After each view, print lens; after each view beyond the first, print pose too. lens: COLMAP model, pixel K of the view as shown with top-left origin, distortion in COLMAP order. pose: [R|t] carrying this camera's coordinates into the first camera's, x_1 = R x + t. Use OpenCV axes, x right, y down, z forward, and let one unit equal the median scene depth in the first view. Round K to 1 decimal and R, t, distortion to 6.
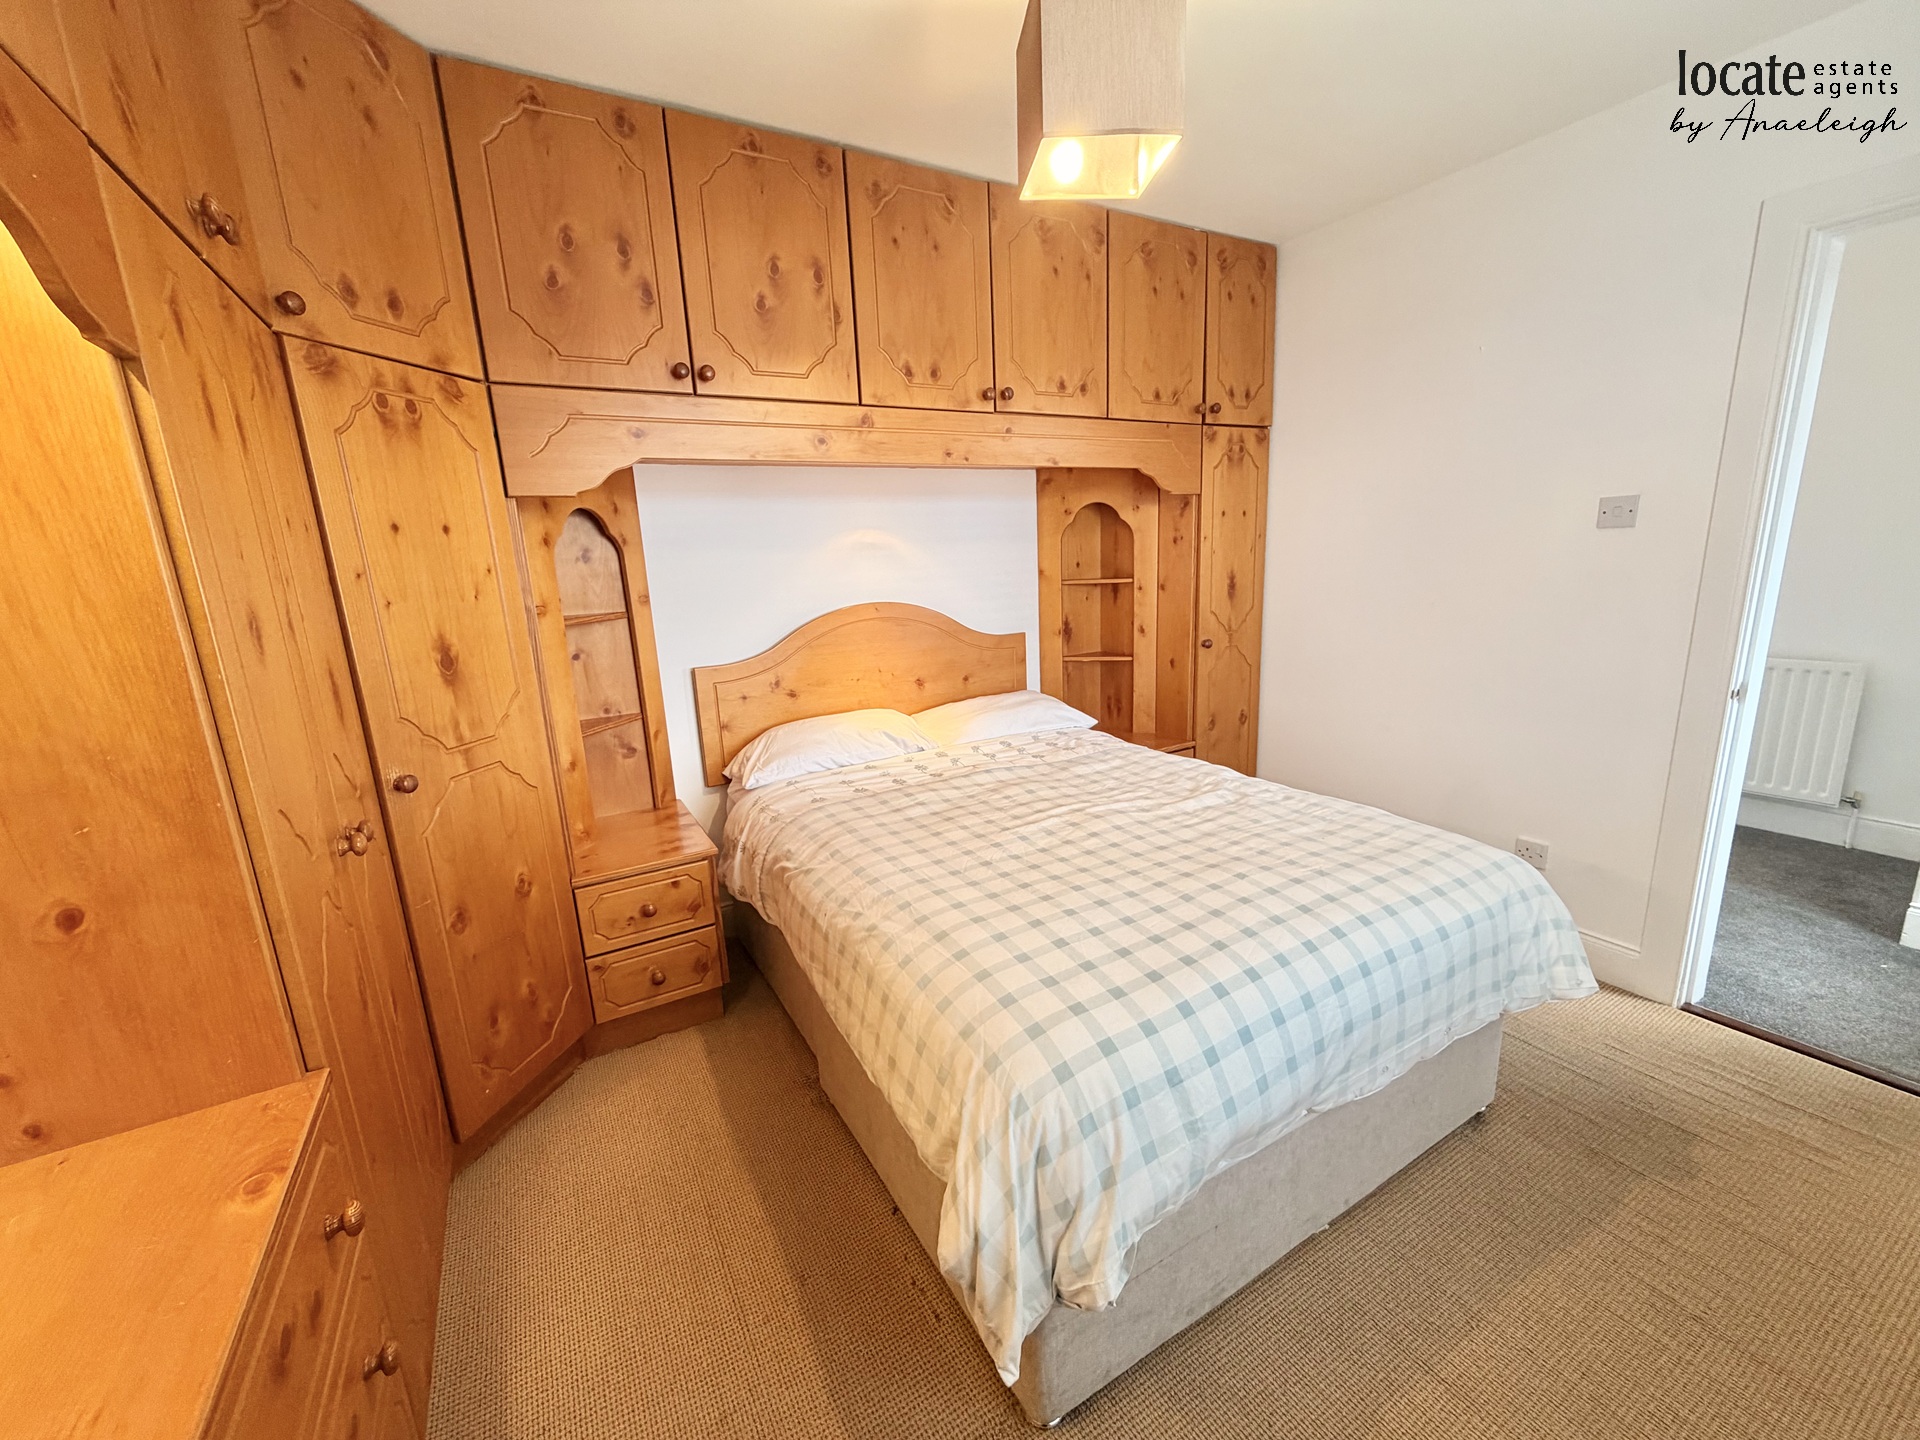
lens RADIAL K [[762.9, 0, 953.7], [0, 762.9, 724.1], [0, 0, 1]] dist [0.002780, 0.000189]
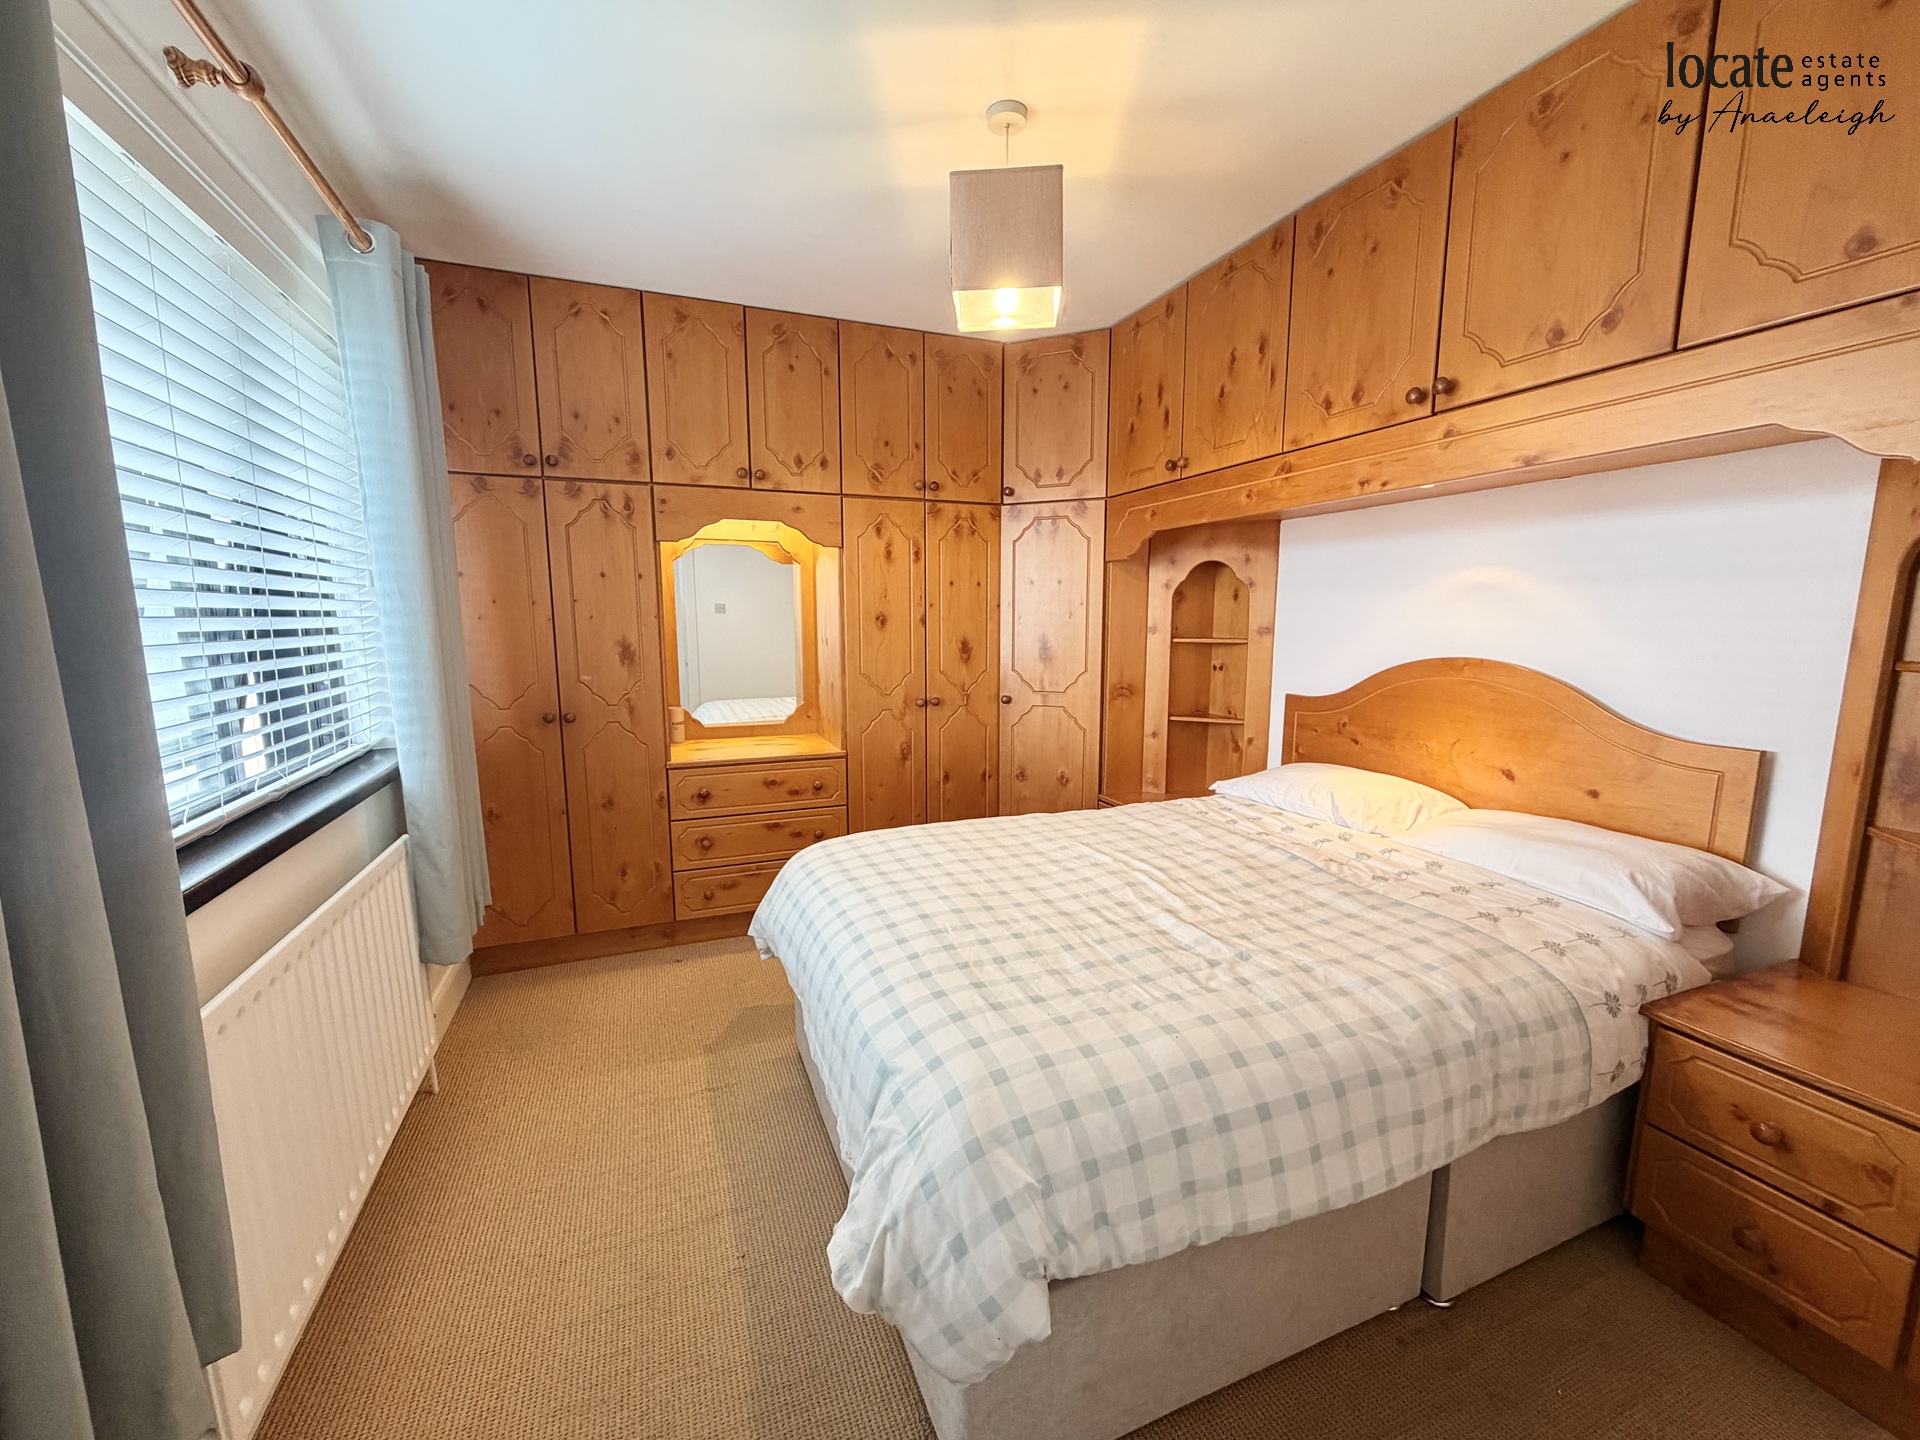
lens RADIAL K [[762.9, 0, 953.7], [0, 762.9, 724.1], [0, 0, 1]] dist [0.002780, 0.000189]
pose [[-0.141463, 0.183289, -0.972827, 1.020676], [-0.208805, 0.955077, 0.210308, -0.200073], [0.967672, 0.232882, -0.096837, 0.774603]]
